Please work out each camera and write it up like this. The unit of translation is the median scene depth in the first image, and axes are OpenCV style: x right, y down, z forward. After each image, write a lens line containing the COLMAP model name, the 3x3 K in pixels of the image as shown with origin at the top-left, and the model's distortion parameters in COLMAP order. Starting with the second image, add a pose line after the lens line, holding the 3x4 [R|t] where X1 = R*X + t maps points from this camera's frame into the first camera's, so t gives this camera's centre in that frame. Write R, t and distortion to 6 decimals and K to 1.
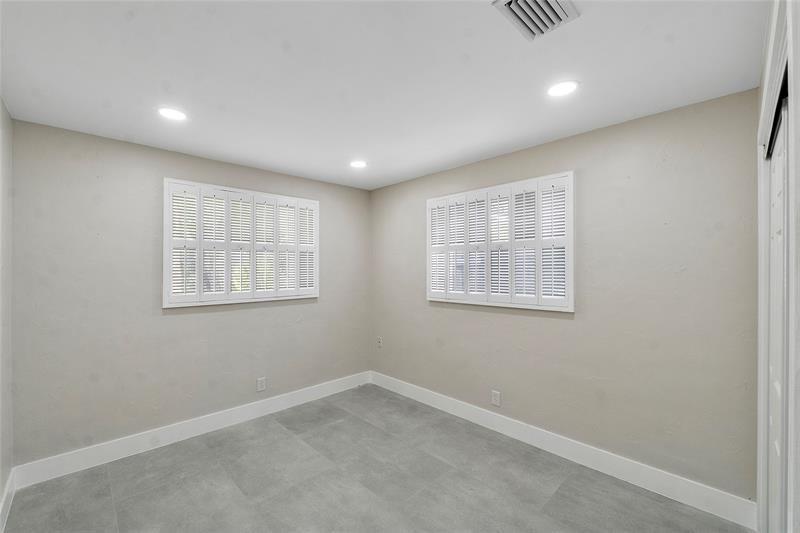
lens RADIAL K [[338.9, 0, 394.1], [0, 338.9, 268.6], [0, 0, 1]] dist [0.000198, 0.000007]
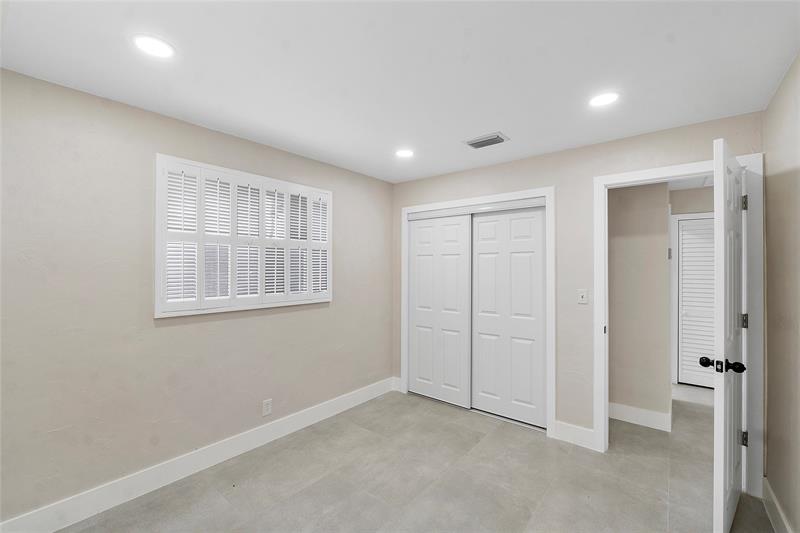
lens RADIAL K [[338.9, 0, 394.1], [0, 338.9, 268.6], [0, 0, 1]] dist [0.000198, 0.000007]
pose [[-0.114884, -0.005541, 0.993363, -0.758783], [-0.009154, 0.999948, 0.004519, -0.004845], [-0.993337, -0.008574, -0.114929, 0.883536]]
